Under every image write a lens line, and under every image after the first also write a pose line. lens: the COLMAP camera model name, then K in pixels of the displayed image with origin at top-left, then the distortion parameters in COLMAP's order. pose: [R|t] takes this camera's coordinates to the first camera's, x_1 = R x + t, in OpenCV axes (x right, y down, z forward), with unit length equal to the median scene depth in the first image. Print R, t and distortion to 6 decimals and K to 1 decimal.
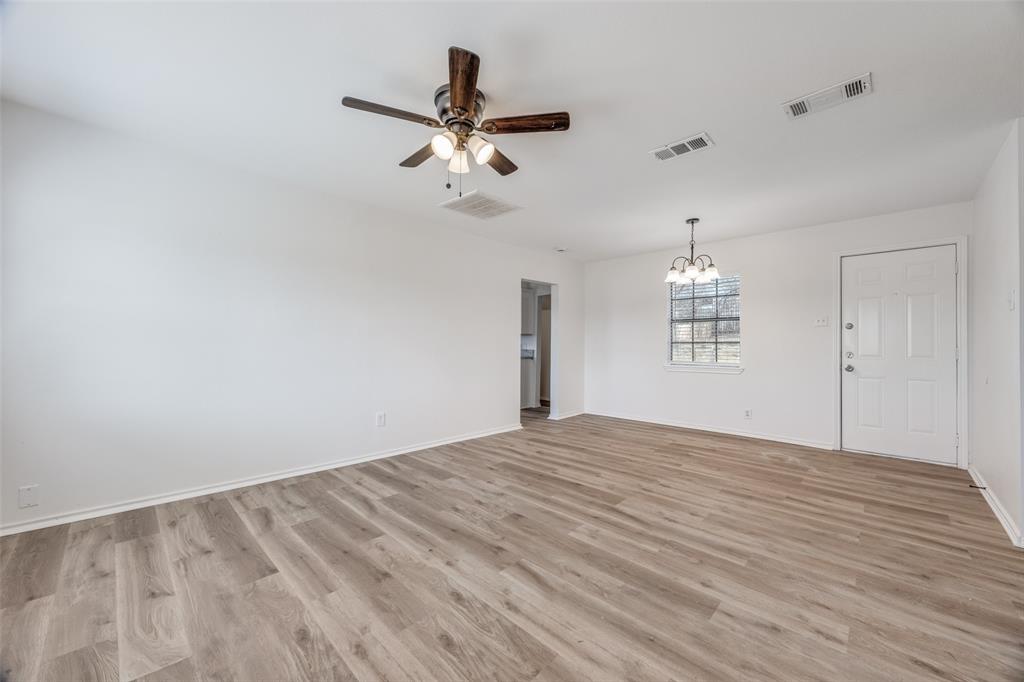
lens RADIAL K [[397.9, 0, 509.1], [0, 397.9, 346.3], [0, 0, 1]] dist [-0.004967, 0.001295]
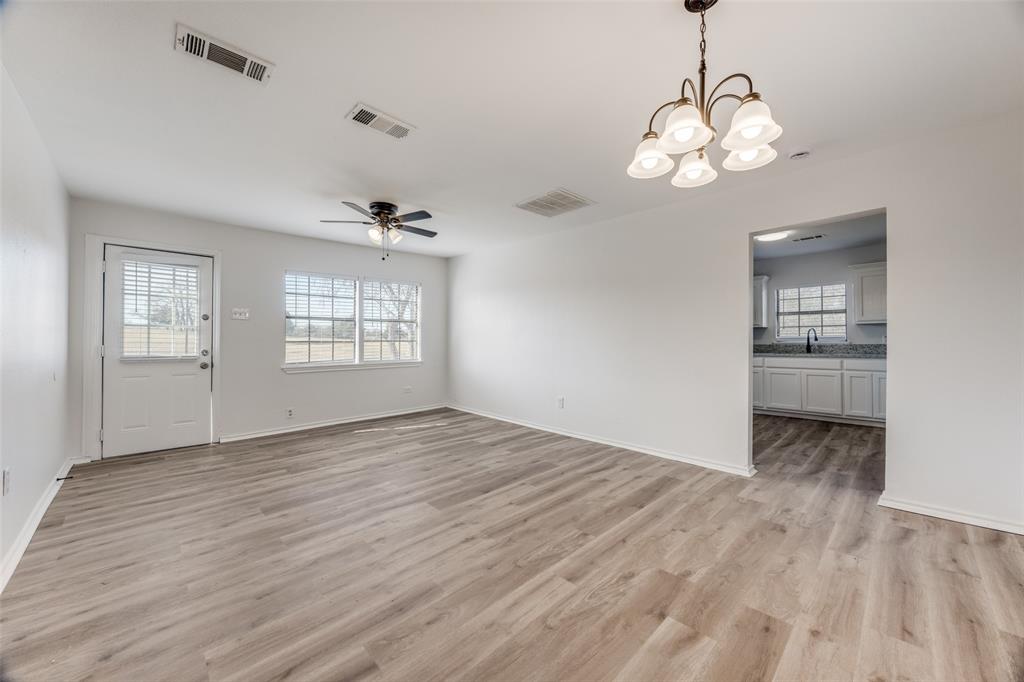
lens RADIAL K [[386.5, 0, 507.9], [0, 386.5, 341.7], [0, 0, 1]] dist [-0.006587, 0.000041]
pose [[-0.052612, -0.004104, -0.998607, 1.252723], [-0.004236, 0.999983, -0.003886, 0.005130], [0.998606, 0.004025, -0.052629, 1.293549]]
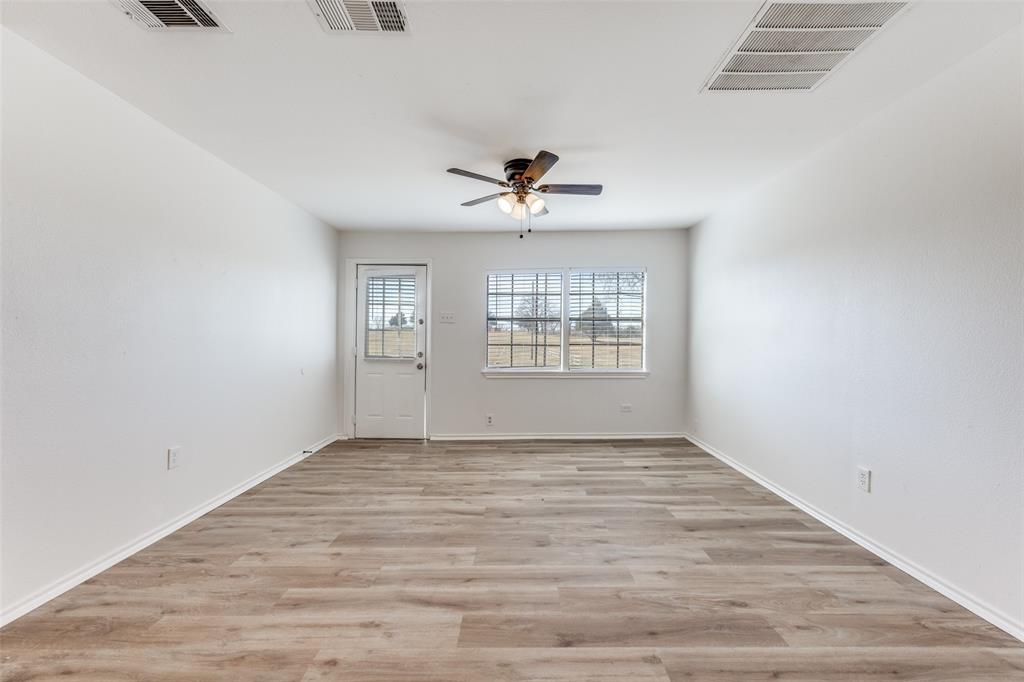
lens RADIAL K [[397.9, 0, 508.4], [0, 397.9, 344.1], [0, 0, 1]] dist [-0.004967, 0.001295]
pose [[-0.729682, -0.003264, -0.683779, 0.649594], [-0.012025, 0.999895, 0.008060, -0.015819], [0.683681, 0.014104, -0.729645, 1.528921]]
